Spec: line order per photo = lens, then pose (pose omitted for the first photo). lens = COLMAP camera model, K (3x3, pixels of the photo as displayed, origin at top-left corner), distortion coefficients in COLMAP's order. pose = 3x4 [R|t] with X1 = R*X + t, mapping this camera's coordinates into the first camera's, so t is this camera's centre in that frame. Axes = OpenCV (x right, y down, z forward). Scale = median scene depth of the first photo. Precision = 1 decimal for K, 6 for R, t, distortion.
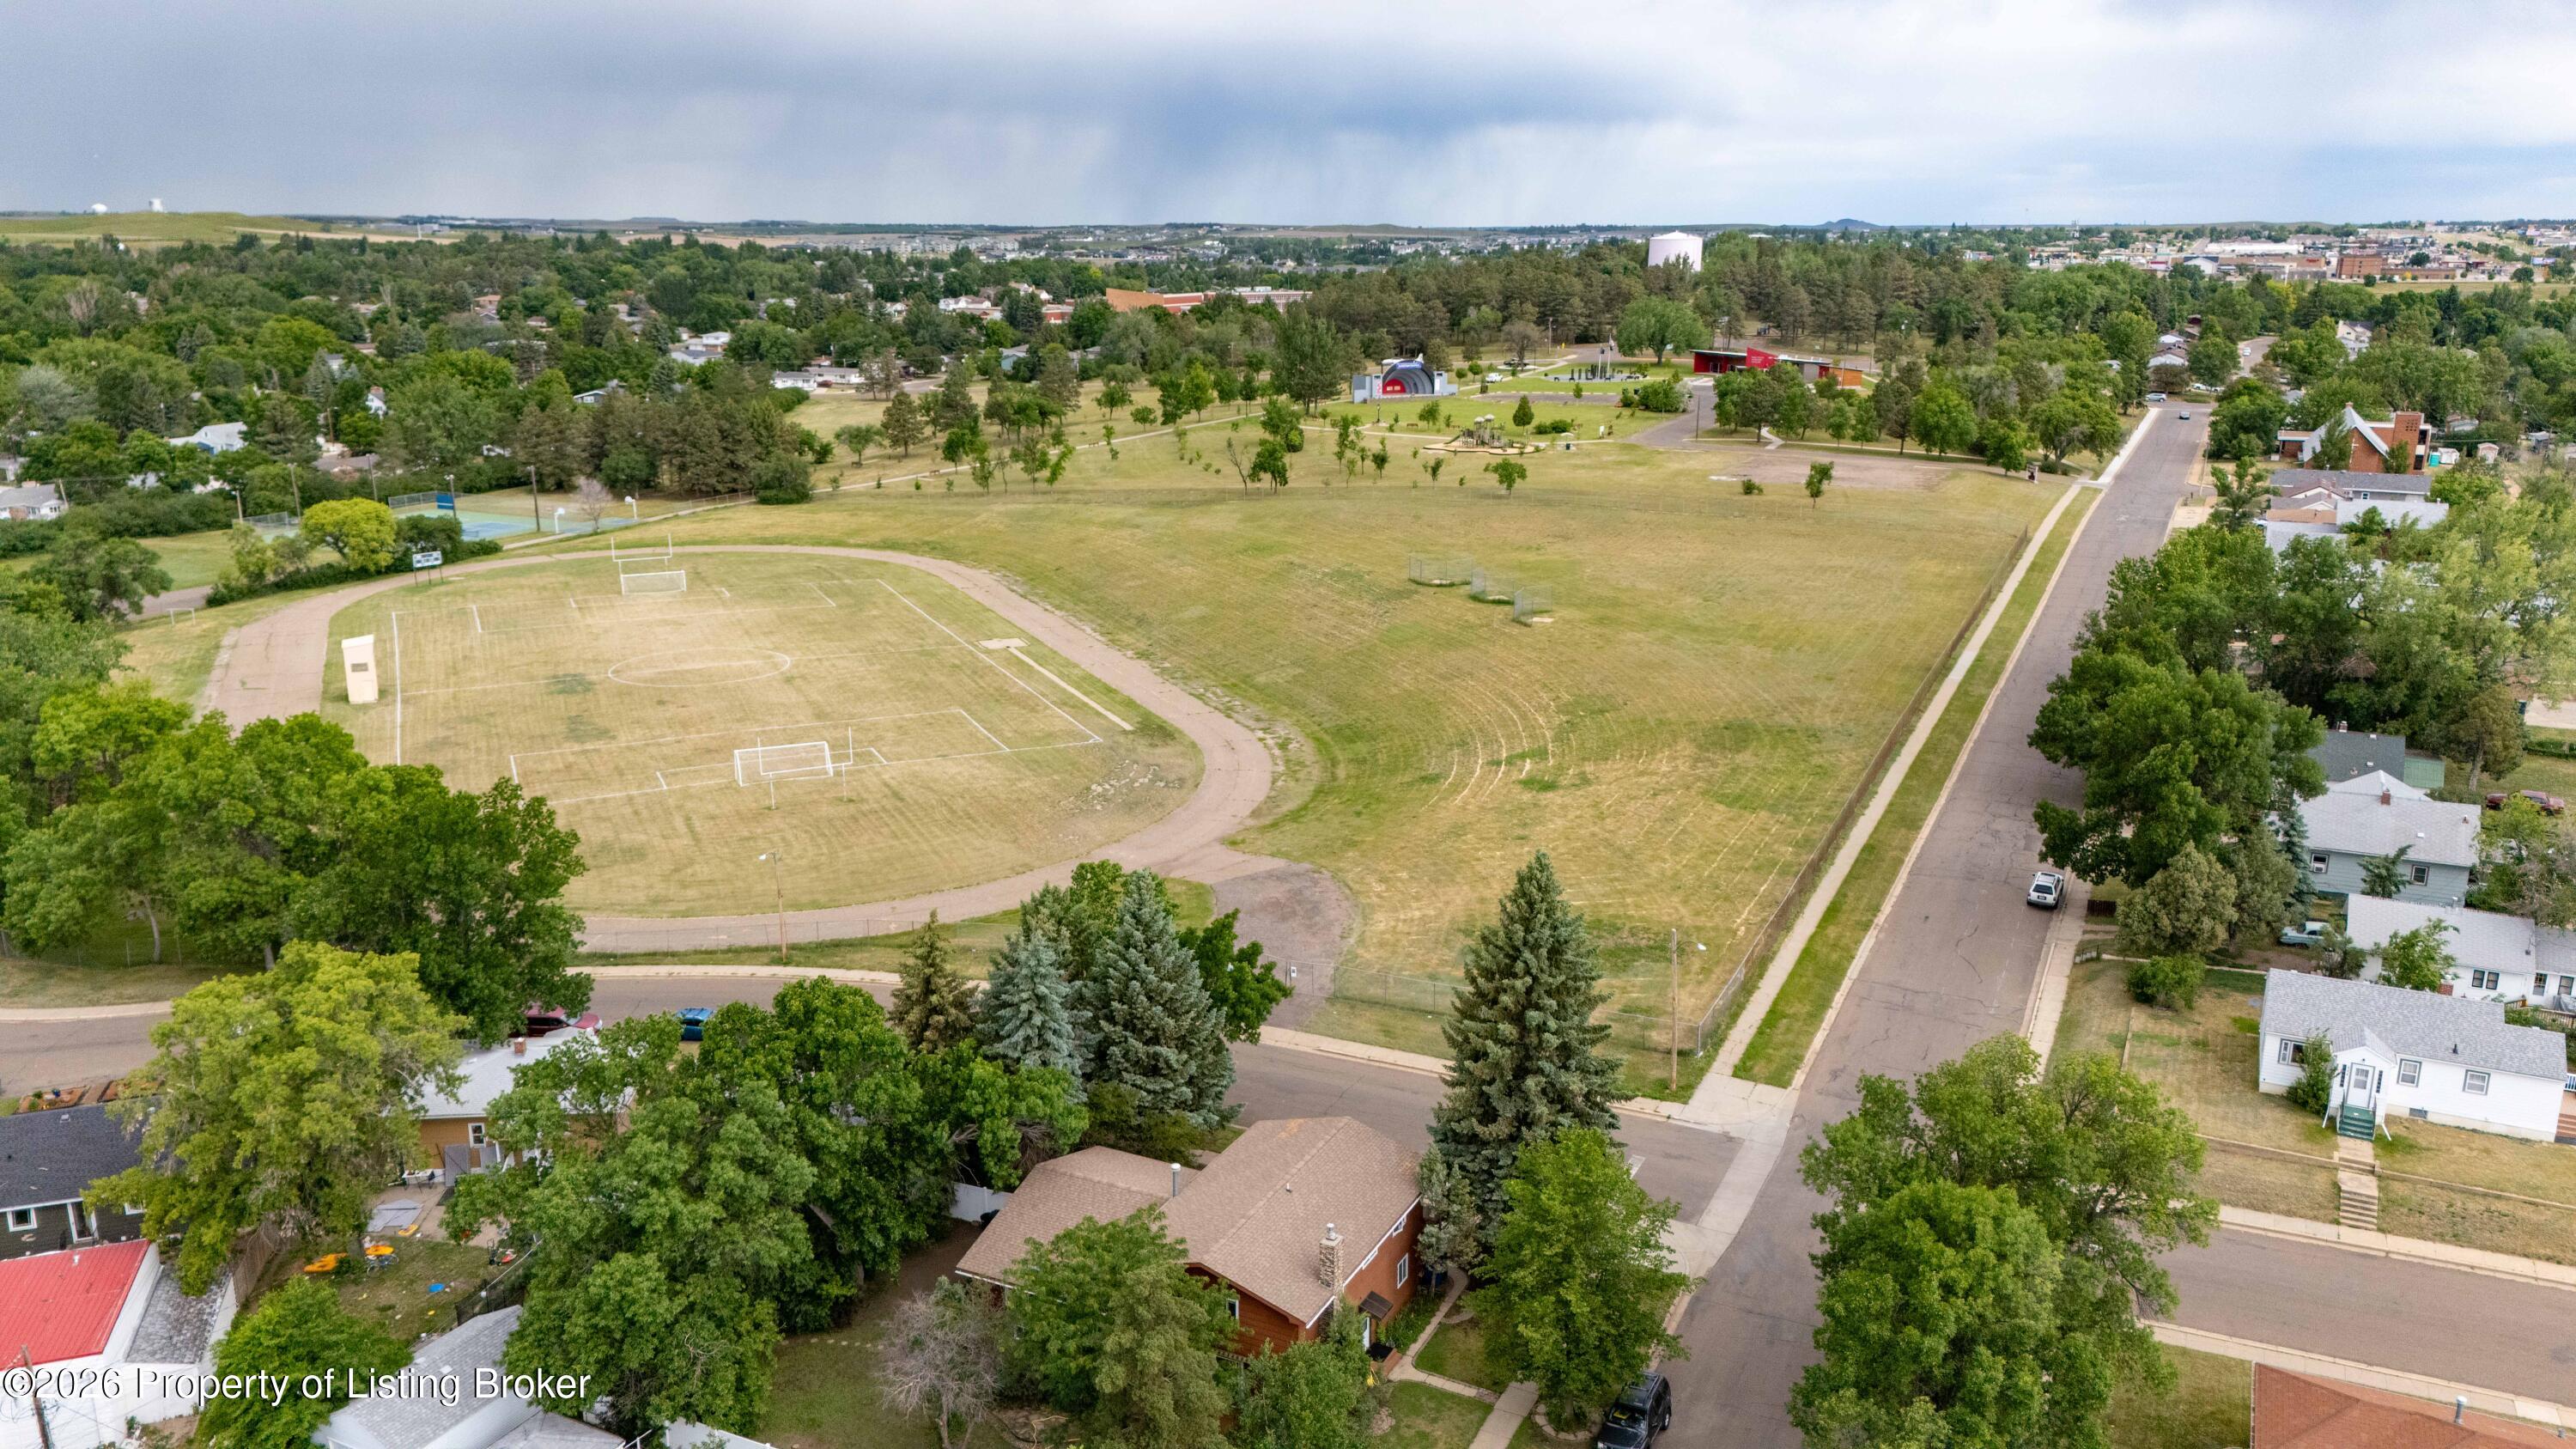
lens RADIAL K [[1879.5, 0, 1287.7], [0, 1879.5, 736.3], [0, 0, 1]] dist [0.098673, -0.110259]
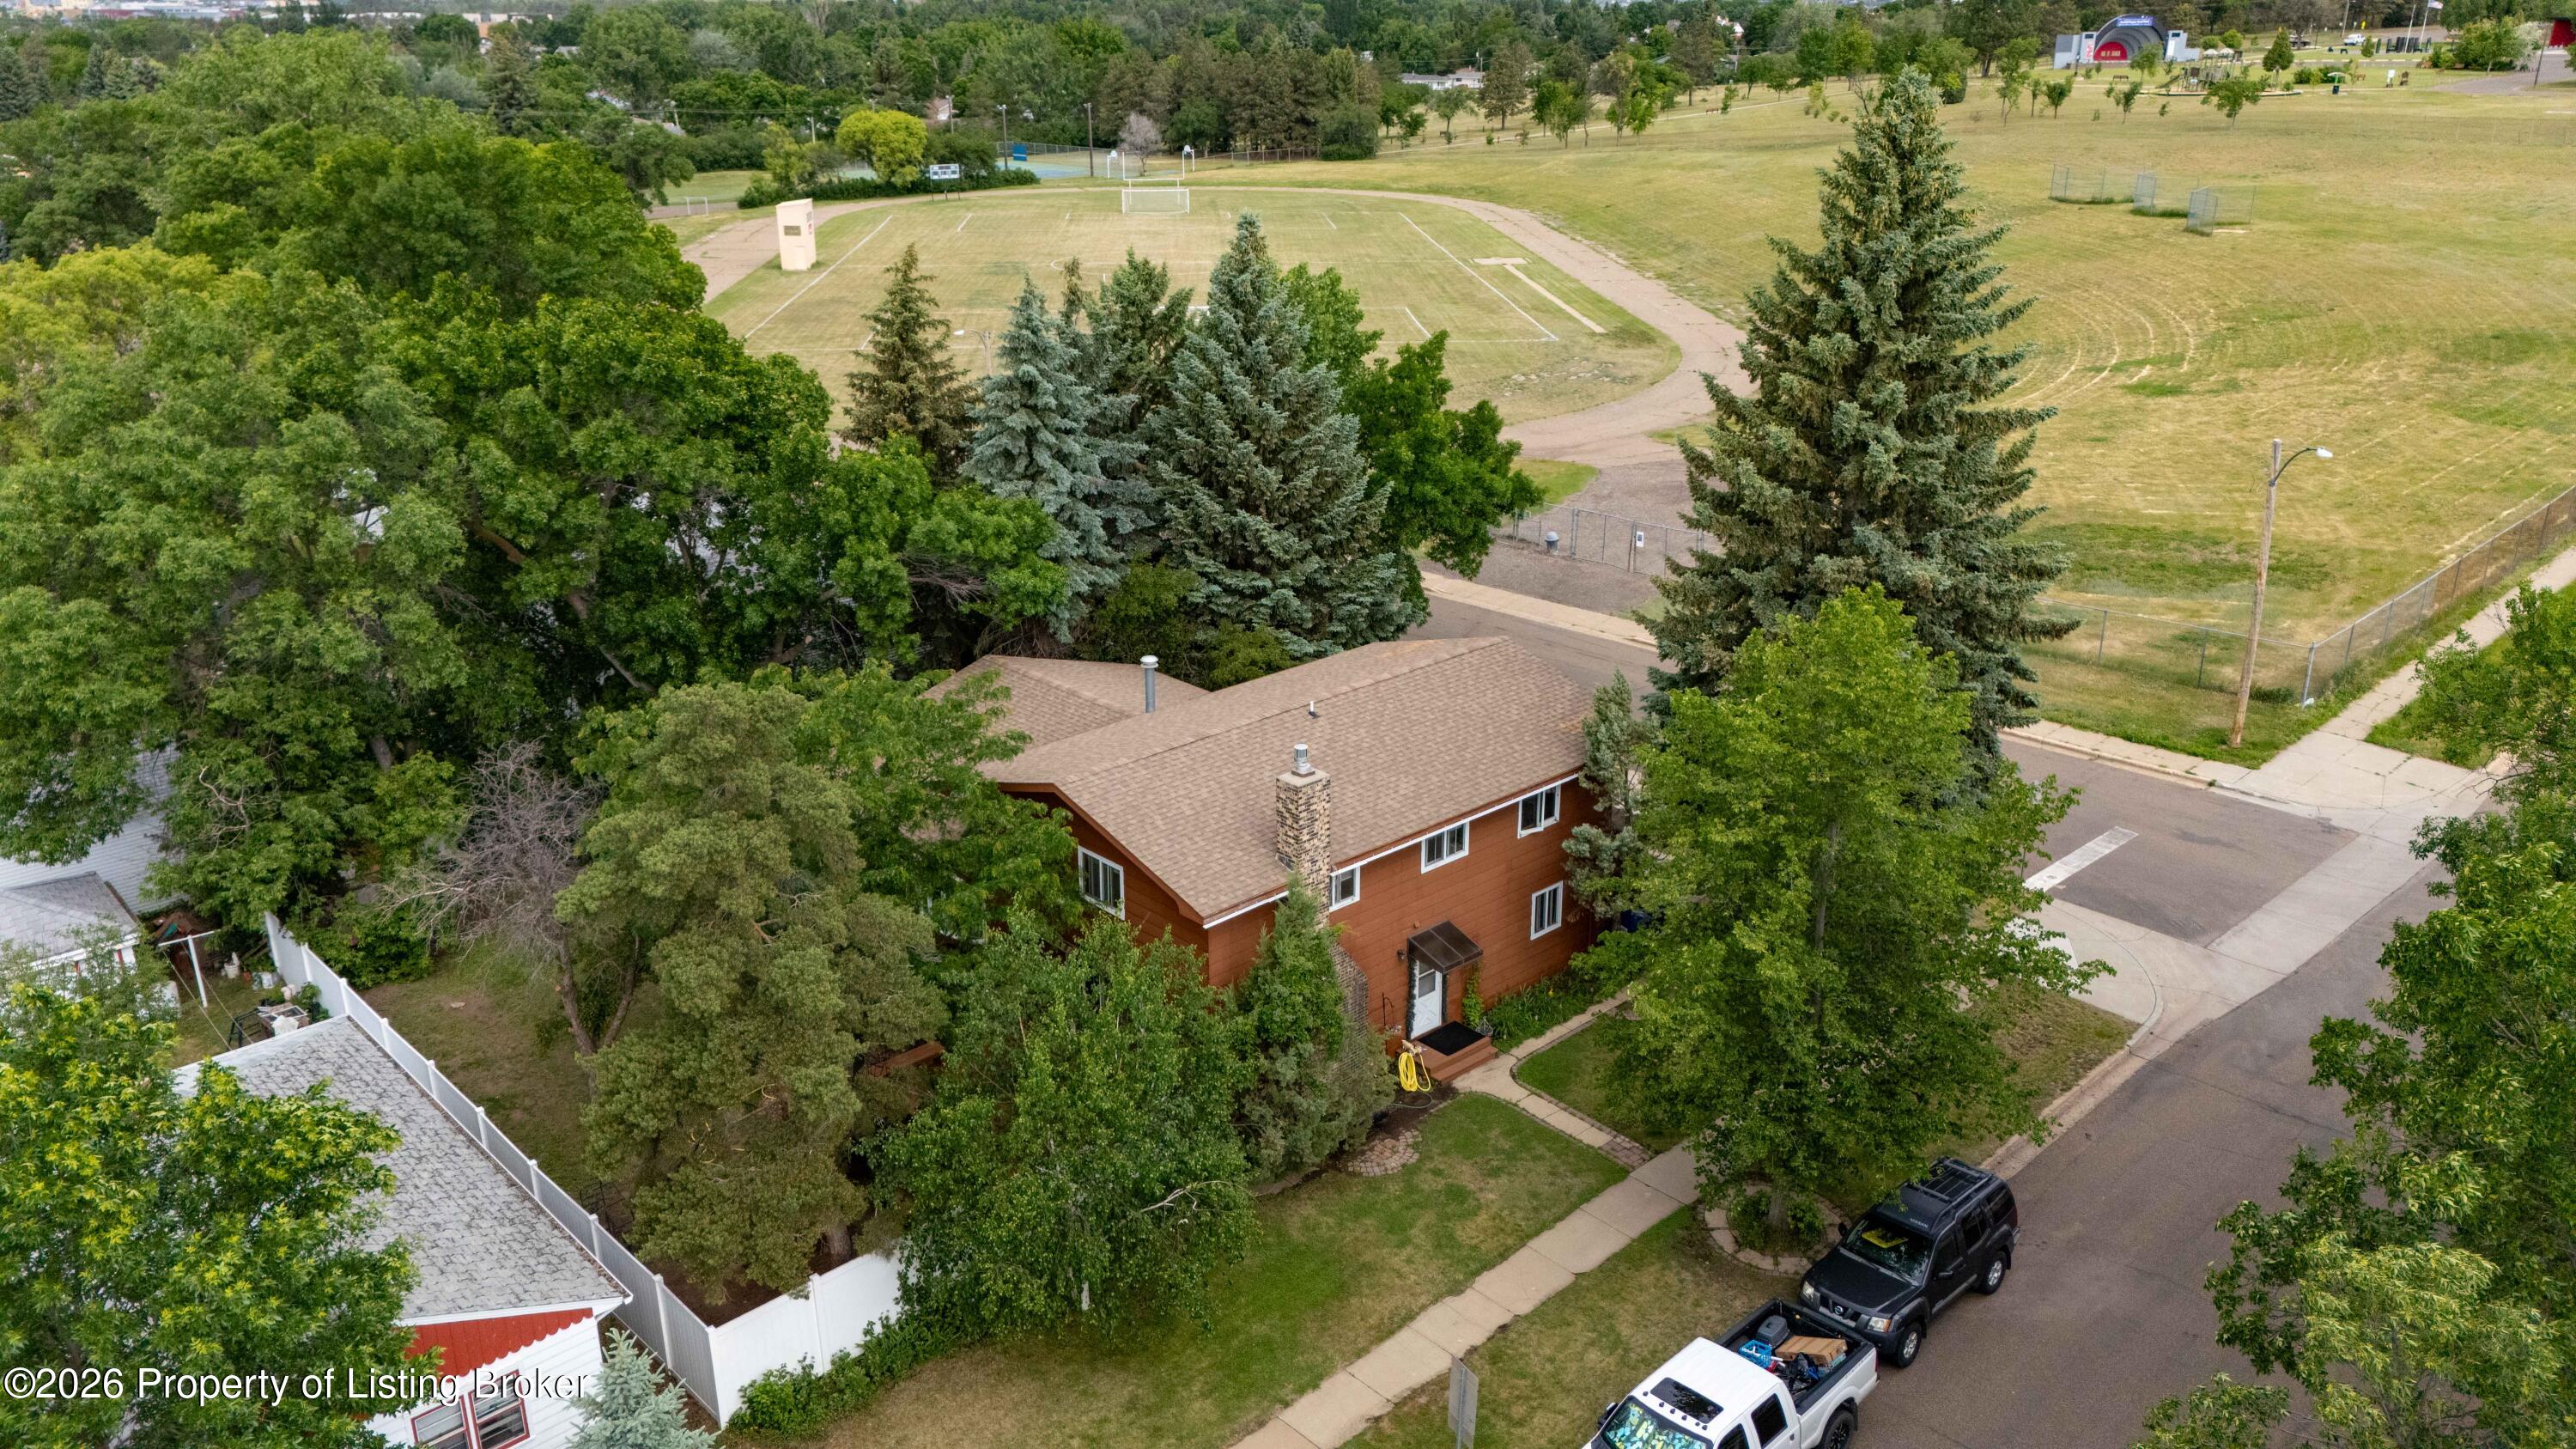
lens RADIAL K [[1879.5, 0, 1287.7], [0, 1879.5, 736.3], [0, 0, 1]] dist [0.098673, -0.110259]
pose [[0.936468, 0.122149, -0.328797, 0.126741], [-0.086945, 0.988986, 0.119776, 0.139720], [0.339806, -0.083579, 0.936775, 0.383094]]
